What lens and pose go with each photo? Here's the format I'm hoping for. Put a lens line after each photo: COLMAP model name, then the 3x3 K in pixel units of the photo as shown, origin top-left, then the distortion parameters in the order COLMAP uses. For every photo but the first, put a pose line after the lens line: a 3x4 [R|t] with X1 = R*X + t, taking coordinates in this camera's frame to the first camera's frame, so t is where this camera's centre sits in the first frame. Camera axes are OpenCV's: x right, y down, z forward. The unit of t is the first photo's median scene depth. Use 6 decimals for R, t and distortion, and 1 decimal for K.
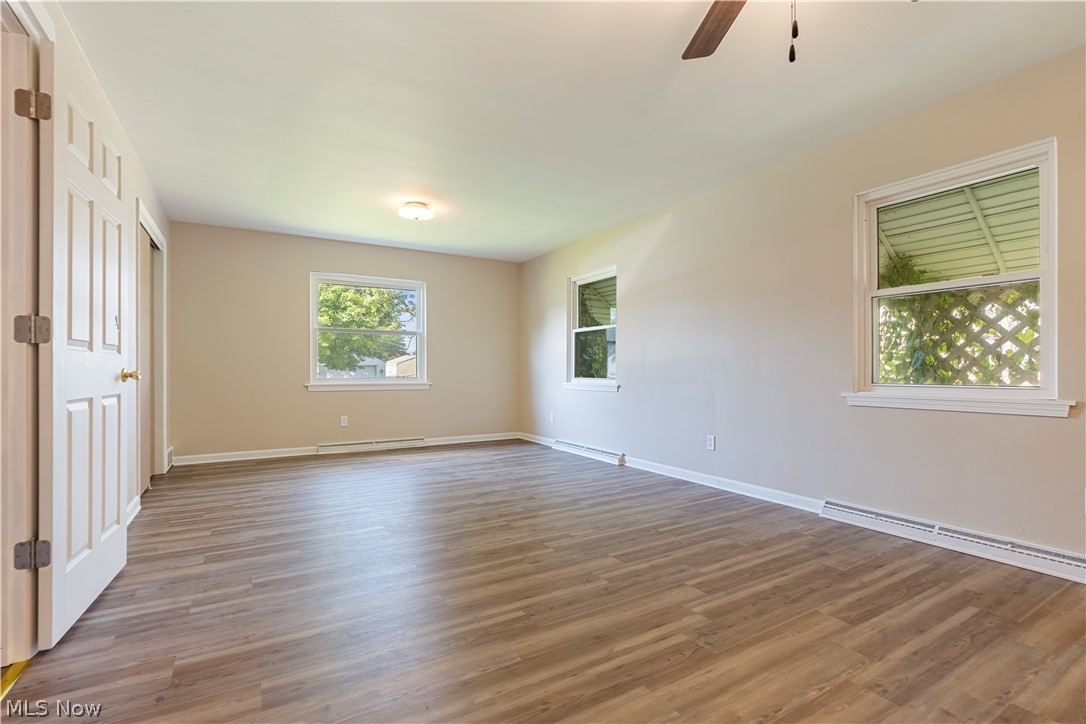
lens RADIAL K [[504.8, 0, 543.0], [0, 504.8, 362.0], [0, 0, 1]] dist [0.029771, 0.000026]
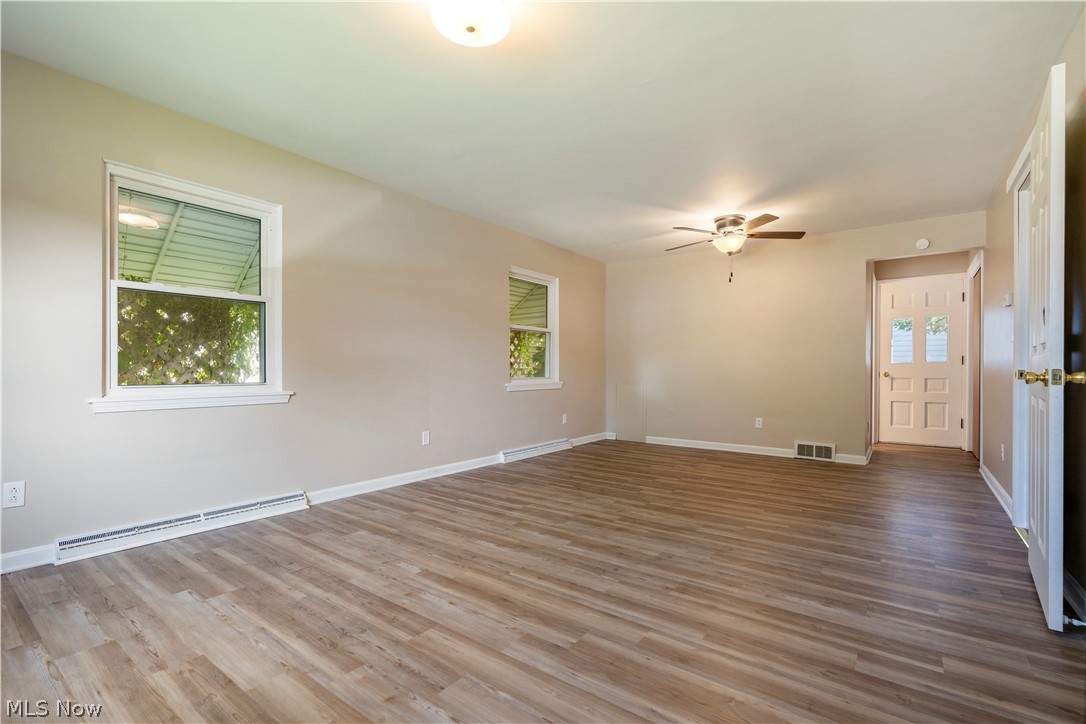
lens RADIAL K [[481.5, 0, 539.2], [0, 481.5, 372.0], [0, 0, 1]] dist [-0.001600, 0.000019]
pose [[-0.372417, -0.002934, 0.928061, -0.819407], [-0.015919, 0.999868, -0.003227, 0.022501], [-0.927929, -0.015975, -0.372414, 1.357738]]
